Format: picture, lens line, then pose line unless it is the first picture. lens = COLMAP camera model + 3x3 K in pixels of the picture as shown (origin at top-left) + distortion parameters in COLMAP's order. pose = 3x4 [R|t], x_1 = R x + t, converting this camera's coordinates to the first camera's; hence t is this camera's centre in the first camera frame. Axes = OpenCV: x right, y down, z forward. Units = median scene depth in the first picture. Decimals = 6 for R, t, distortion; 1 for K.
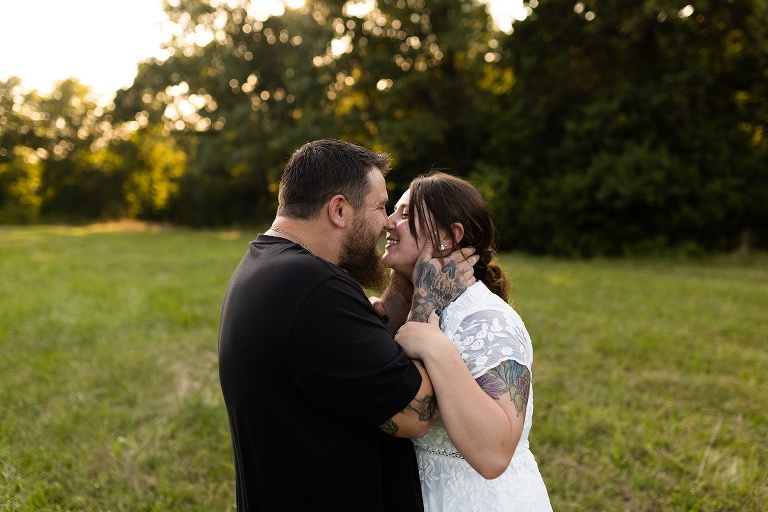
lens RADIAL K [[731.1, 0, 380.8], [0, 731.1, 246.3], [0, 0, 1]] dist [-0.002374, 0.001028]
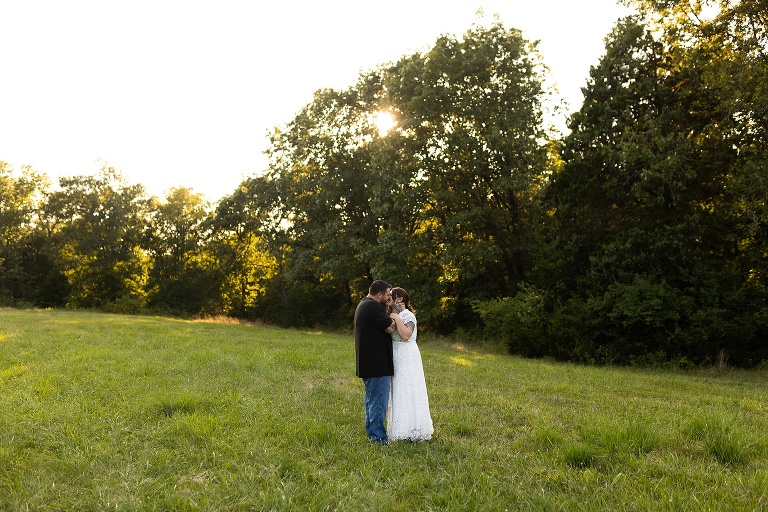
lens RADIAL K [[742.2, 0, 384.0], [0, 742.2, 256.0], [0, 0, 1]] dist [-0.013301, 0.001937]
pose [[0.992981, 0.054920, -0.104753, 0.035207], [-0.068981, 0.988343, -0.135719, 0.027896], [0.096079, 0.141992, 0.985194, -0.294949]]
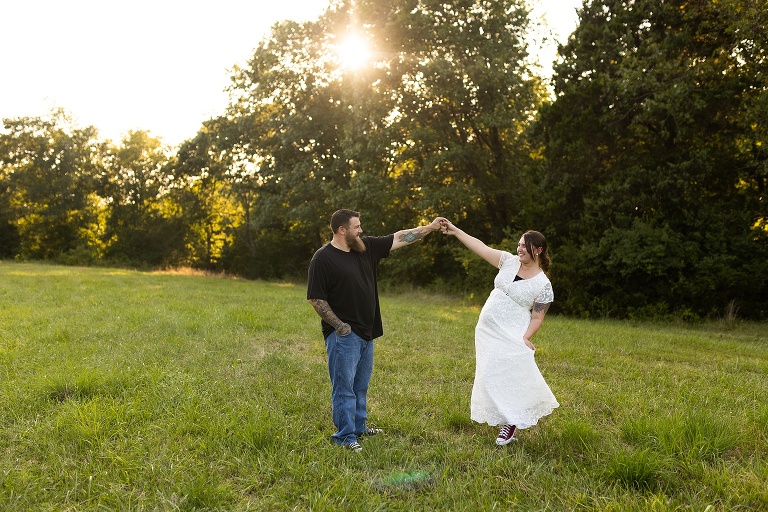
lens RADIAL K [[756.7, 0, 384.0], [0, 756.7, 256.0], [0, 0, 1]] dist [-0.002230, 0.012736]
pose [[0.996217, 0.054800, -0.067436, 0.028284], [-0.059536, 0.995745, -0.070340, 0.021054], [0.063295, 0.074089, 0.995241, -0.184343]]
